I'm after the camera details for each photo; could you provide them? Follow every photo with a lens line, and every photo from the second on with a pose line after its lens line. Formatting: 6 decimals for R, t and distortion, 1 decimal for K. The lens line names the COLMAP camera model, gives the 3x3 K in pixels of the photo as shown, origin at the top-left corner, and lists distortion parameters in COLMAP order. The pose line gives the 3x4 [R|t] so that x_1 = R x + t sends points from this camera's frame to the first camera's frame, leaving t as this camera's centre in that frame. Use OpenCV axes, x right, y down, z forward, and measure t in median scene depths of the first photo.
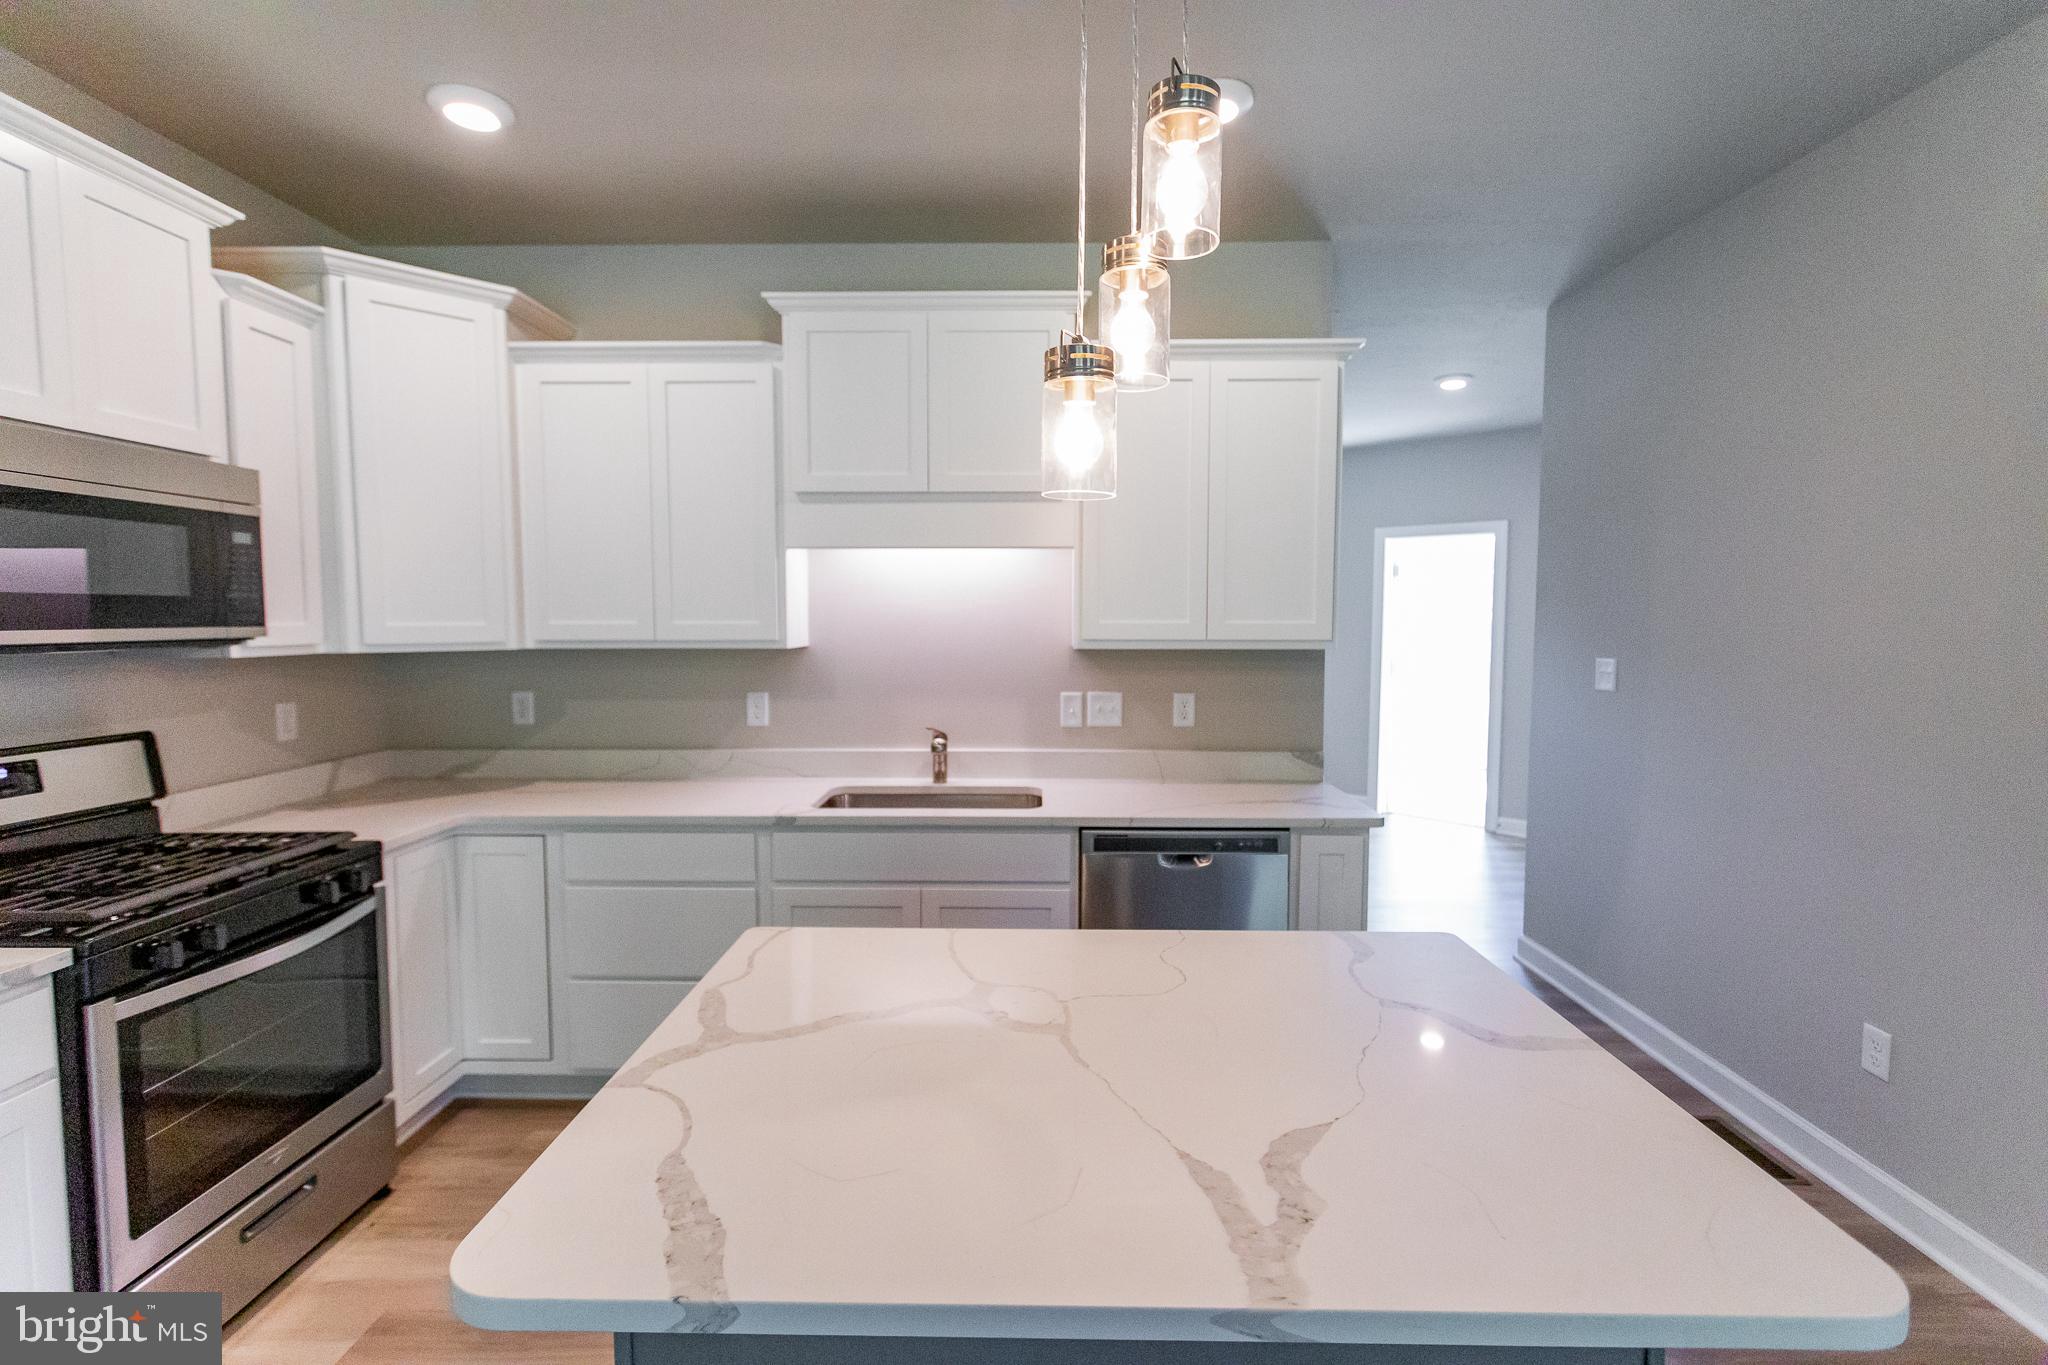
lens RADIAL K [[968.0, 0, 1016.8], [0, 968.0, 675.5], [0, 0, 1]] dist [-0.002017, 0.002494]
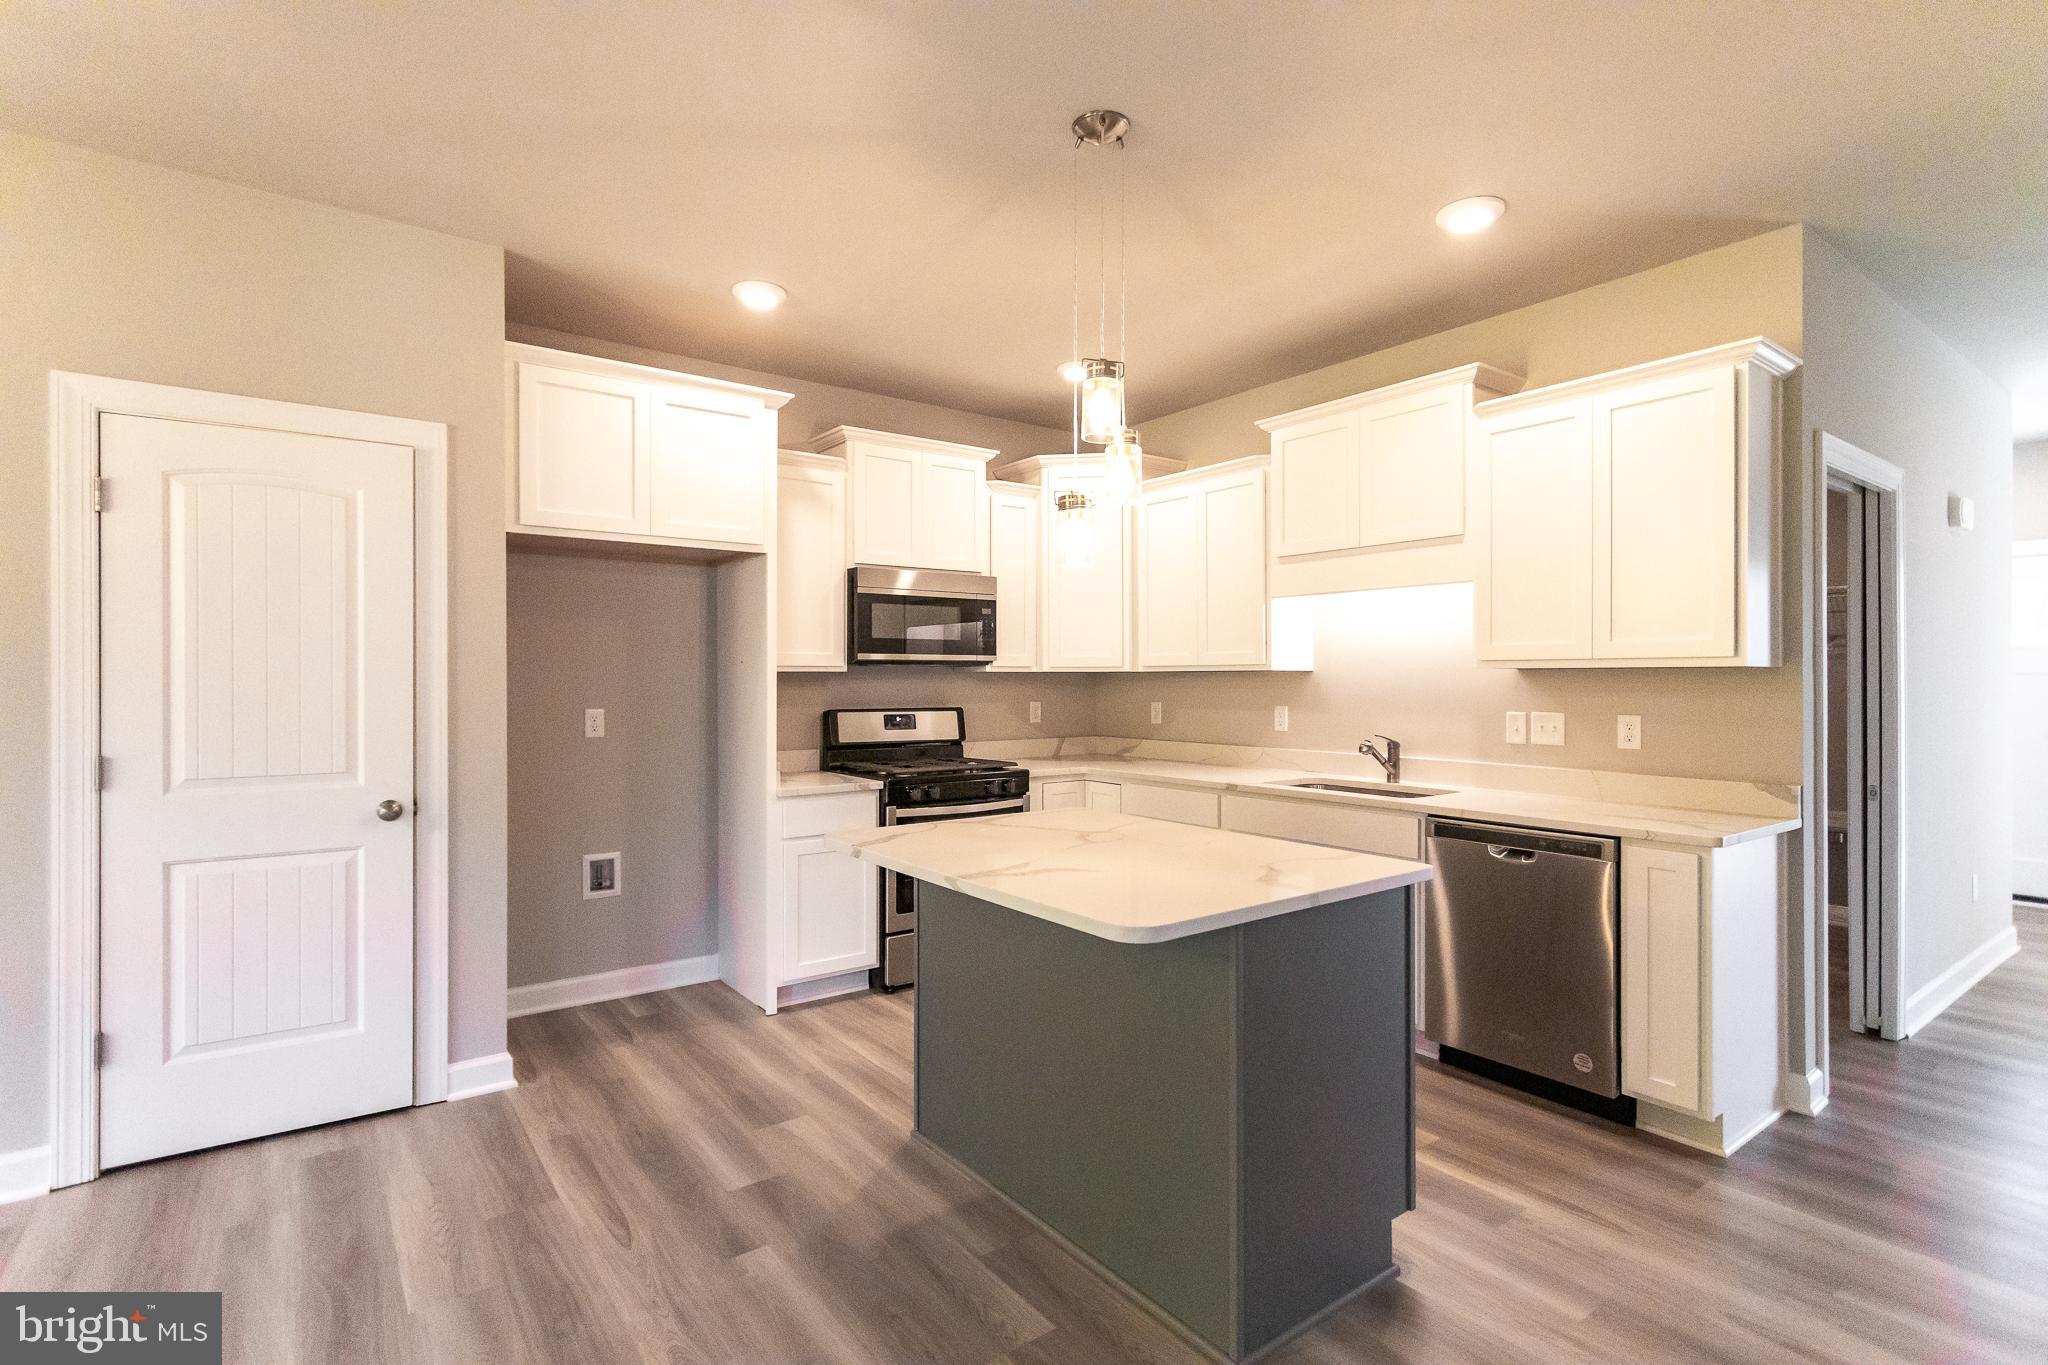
lens RADIAL K [[968.0, 0, 1008.5], [0, 968.0, 685.2], [0, 0, 1]] dist [-0.002017, 0.002494]
pose [[0.603503, 0.004907, -0.797345, 0.651174], [-0.048728, 0.998339, -0.030738, 0.054934], [0.795870, 0.057403, 0.602740, -0.132543]]
